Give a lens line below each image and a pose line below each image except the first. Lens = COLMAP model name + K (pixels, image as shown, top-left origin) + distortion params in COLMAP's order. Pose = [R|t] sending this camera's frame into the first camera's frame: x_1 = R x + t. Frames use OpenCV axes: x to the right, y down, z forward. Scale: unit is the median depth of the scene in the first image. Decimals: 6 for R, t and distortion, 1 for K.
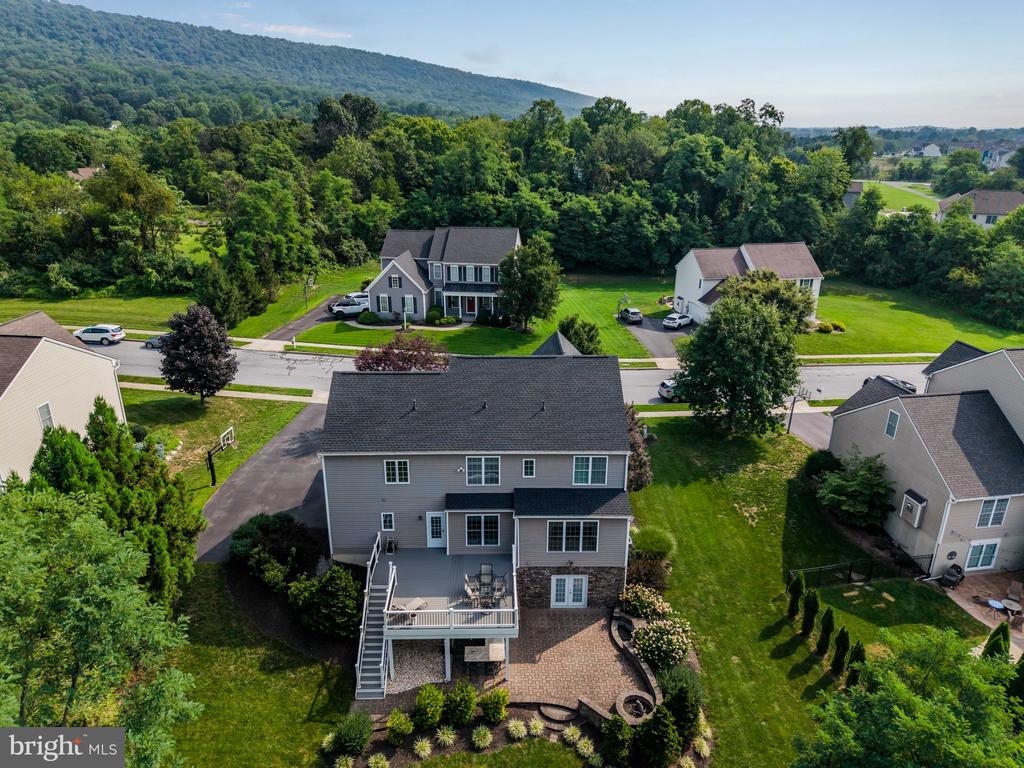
lens RADIAL K [[686.8, 0, 506.4], [0, 686.8, 379.2], [0, 0, 1]] dist [0.025170, -0.024487]
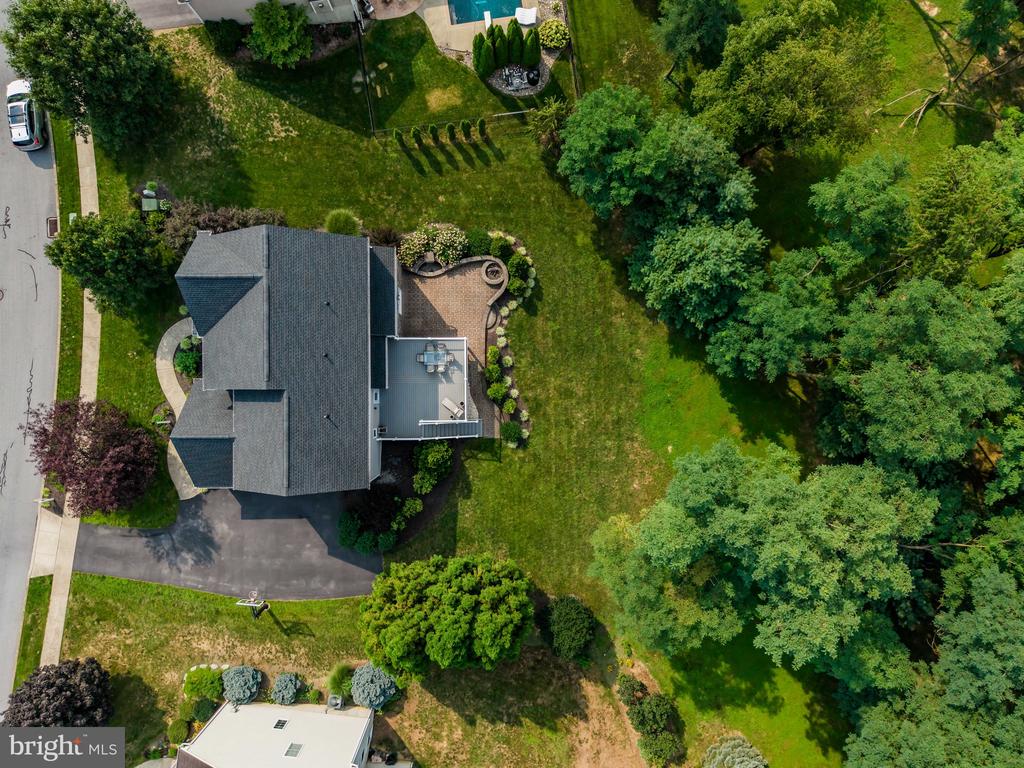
lens RADIAL K [[686.8, 0, 517.8], [0, 686.8, 386.0], [0, 0, 1]] dist [0.025170, -0.024487]
pose [[0.010248, -0.999941, 0.003629, -0.039589], [0.322228, 0.006738, 0.946638, -0.440157], [-0.946607, -0.008532, 0.322278, 0.151878]]
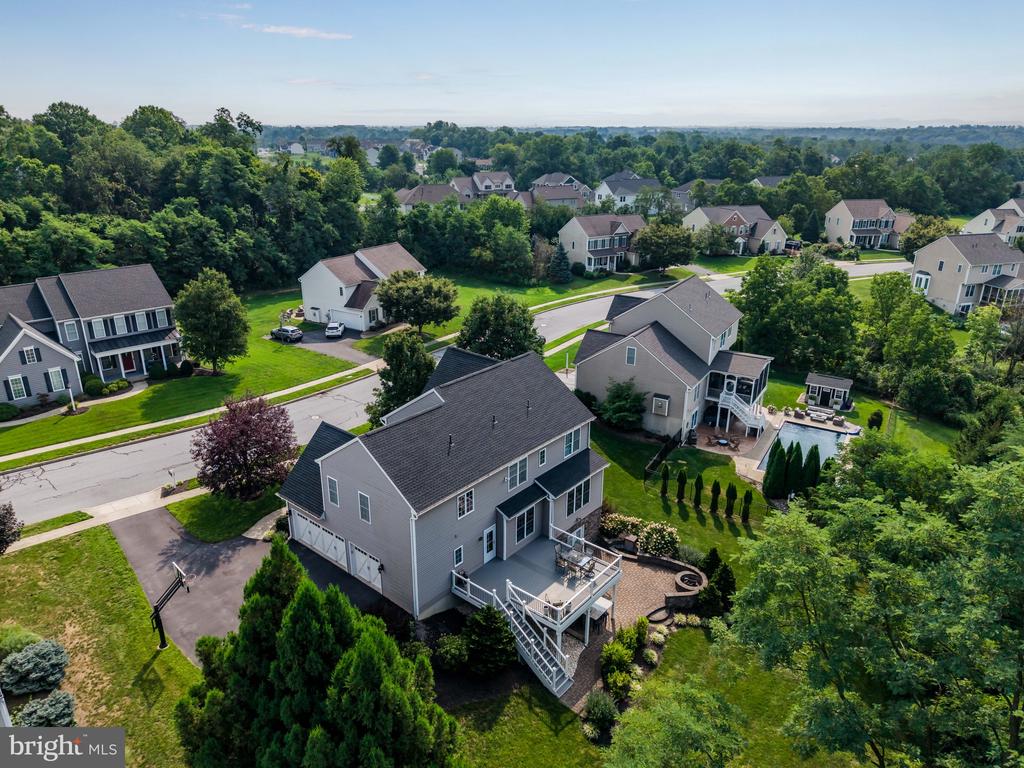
lens RADIAL K [[686.8, 0, 506.0], [0, 686.8, 384.3], [0, 0, 1]] dist [0.025170, -0.024487]
pose [[0.652173, -0.265283, 0.710138, -0.367687], [0.258686, 0.958421, 0.120462, -0.066765], [-0.712567, 0.105140, 0.693681, 0.100390]]
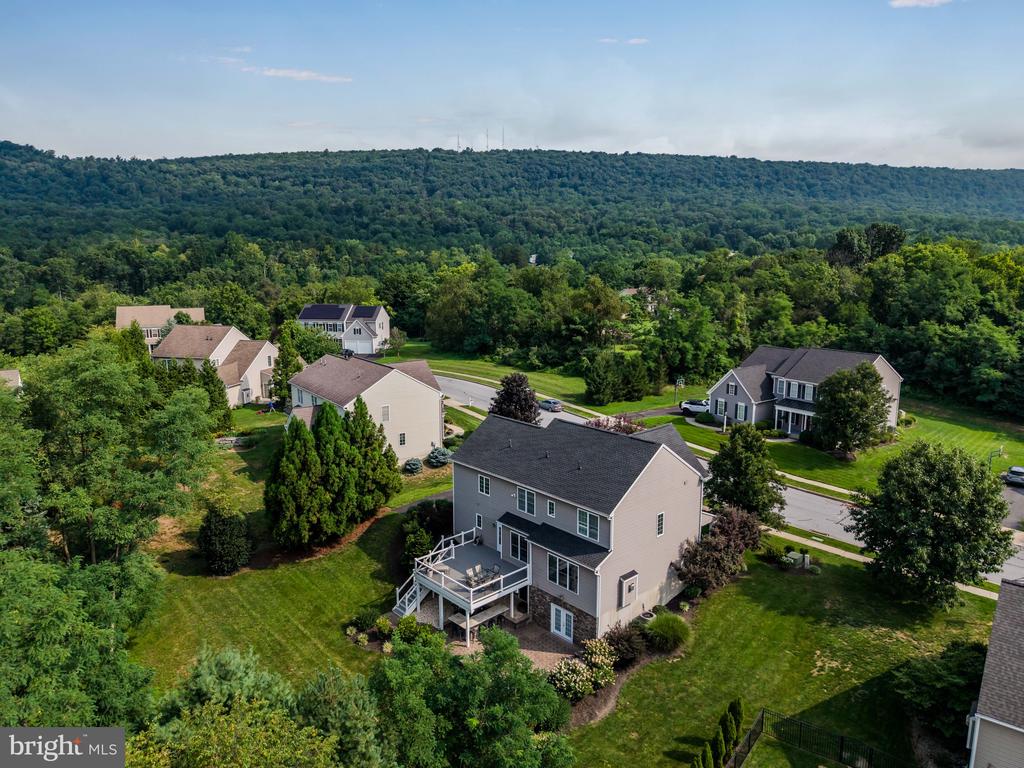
lens RADIAL K [[686.8, 0, 509.9], [0, 686.8, 379.9], [0, 0, 1]] dist [0.025170, -0.024487]
pose [[0.662390, 0.129177, -0.737939, 0.405599], [-0.253817, 0.965462, -0.058827, -0.002616], [0.704852, 0.226268, 0.672299, 0.018027]]
